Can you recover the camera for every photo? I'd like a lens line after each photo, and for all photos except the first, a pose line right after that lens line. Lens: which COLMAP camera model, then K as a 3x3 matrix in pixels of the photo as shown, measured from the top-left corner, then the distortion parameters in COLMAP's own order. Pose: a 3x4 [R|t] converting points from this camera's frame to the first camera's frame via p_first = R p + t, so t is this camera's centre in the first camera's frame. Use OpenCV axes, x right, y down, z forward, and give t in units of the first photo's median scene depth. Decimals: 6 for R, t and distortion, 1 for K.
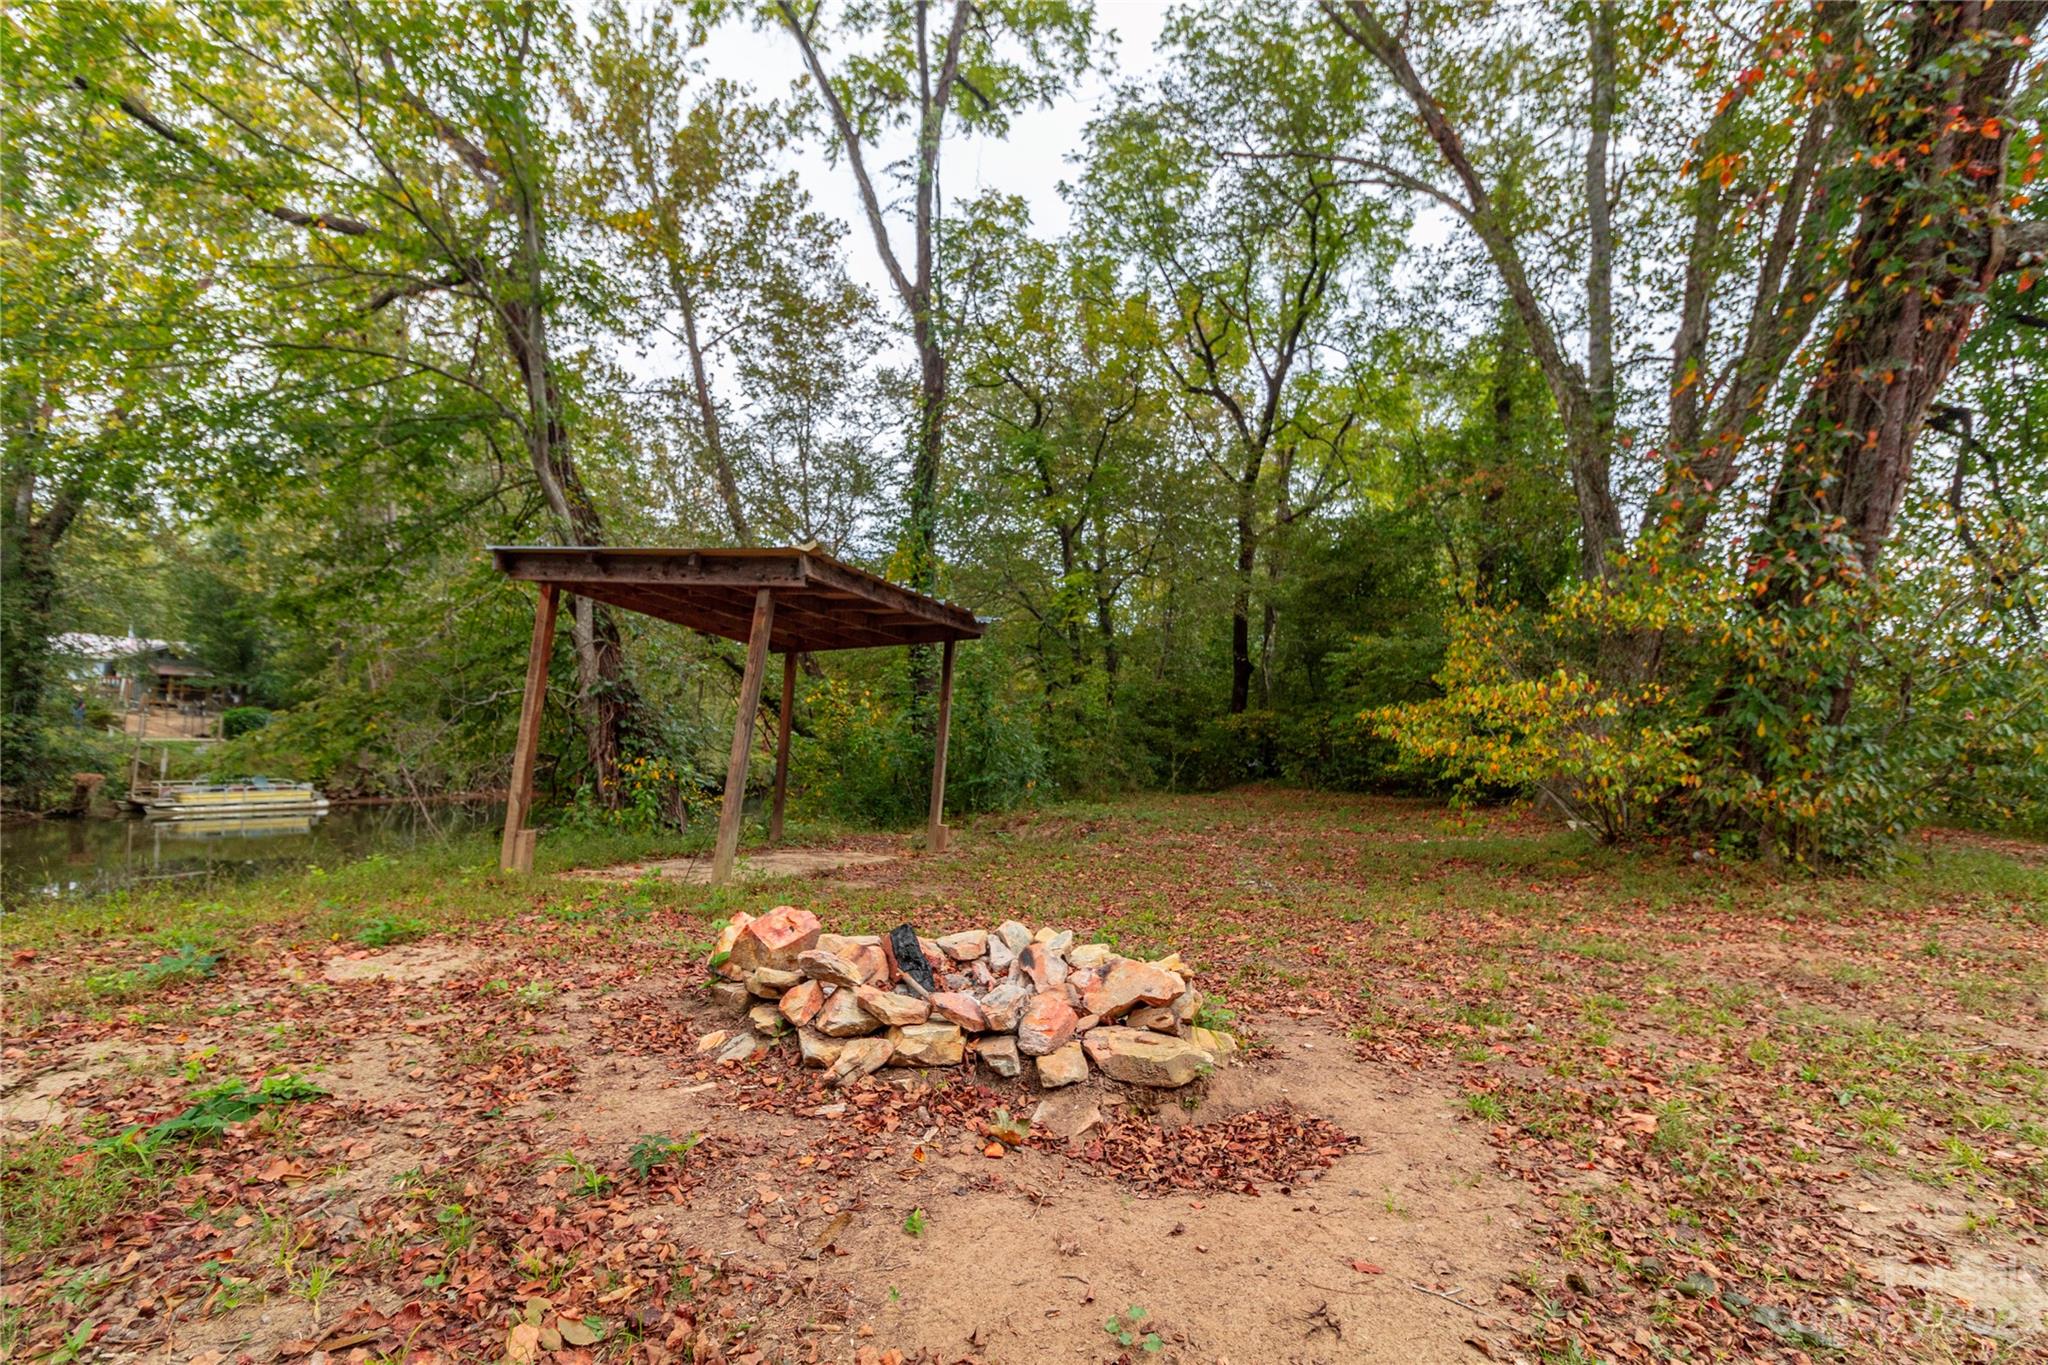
lens RADIAL K [[973.1, 0, 1026.2], [0, 973.1, 714.3], [0, 0, 1]] dist [0.013917, 0.000037]
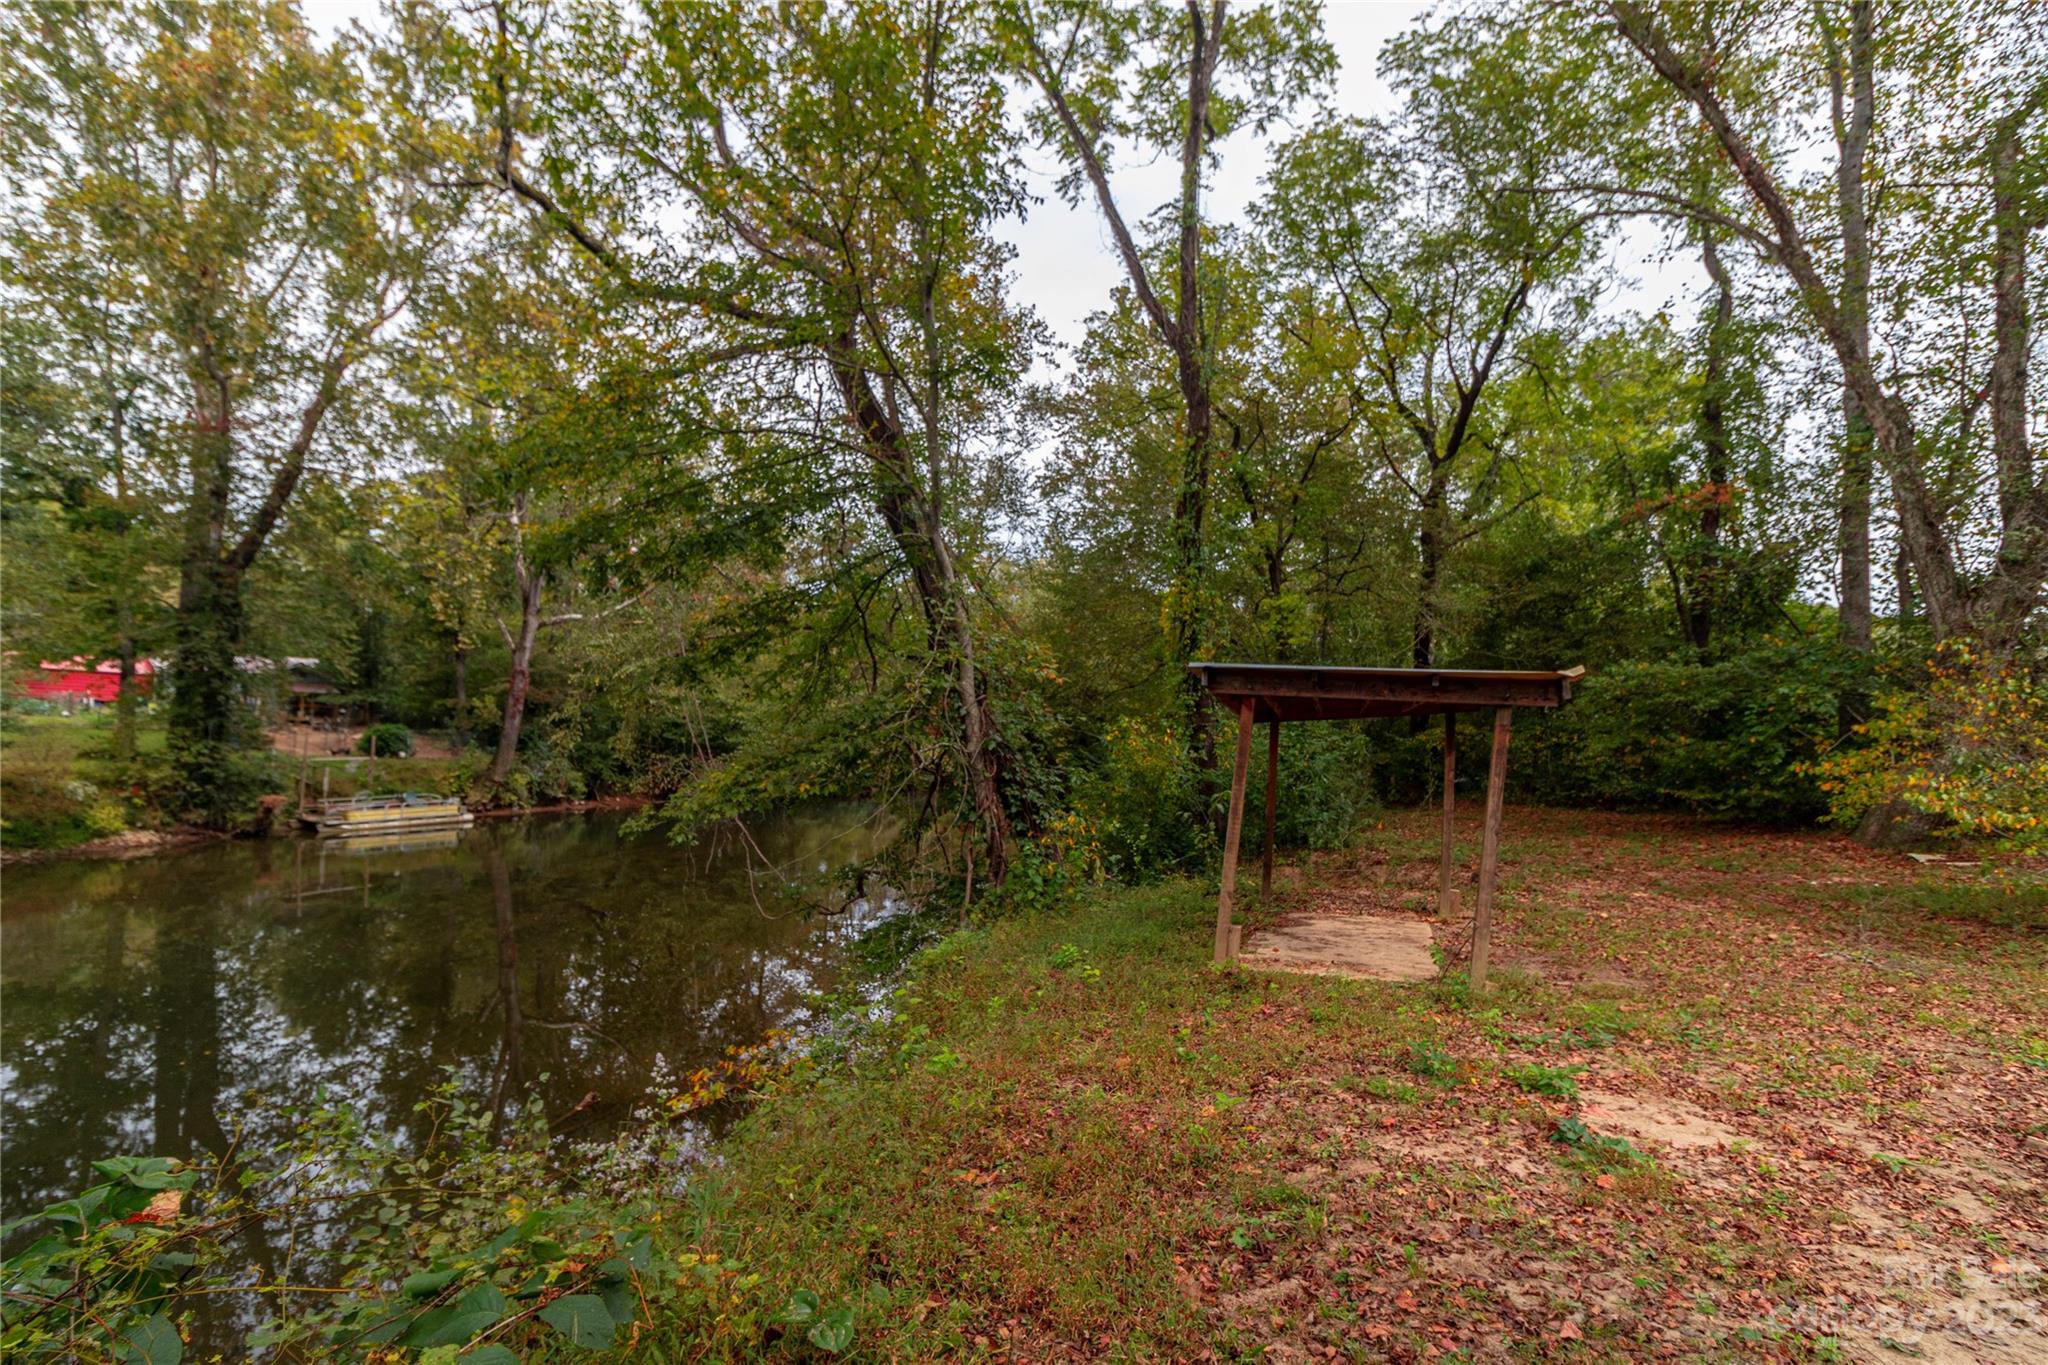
lens RADIAL K [[973.1, 0, 1026.2], [0, 973.1, 714.3], [0, 0, 1]] dist [0.013917, 0.000037]
pose [[0.999401, -0.017073, -0.030113, -0.108302], [0.017403, 0.999791, 0.010751, -0.020527], [0.029923, -0.011269, 0.999489, -0.012494]]
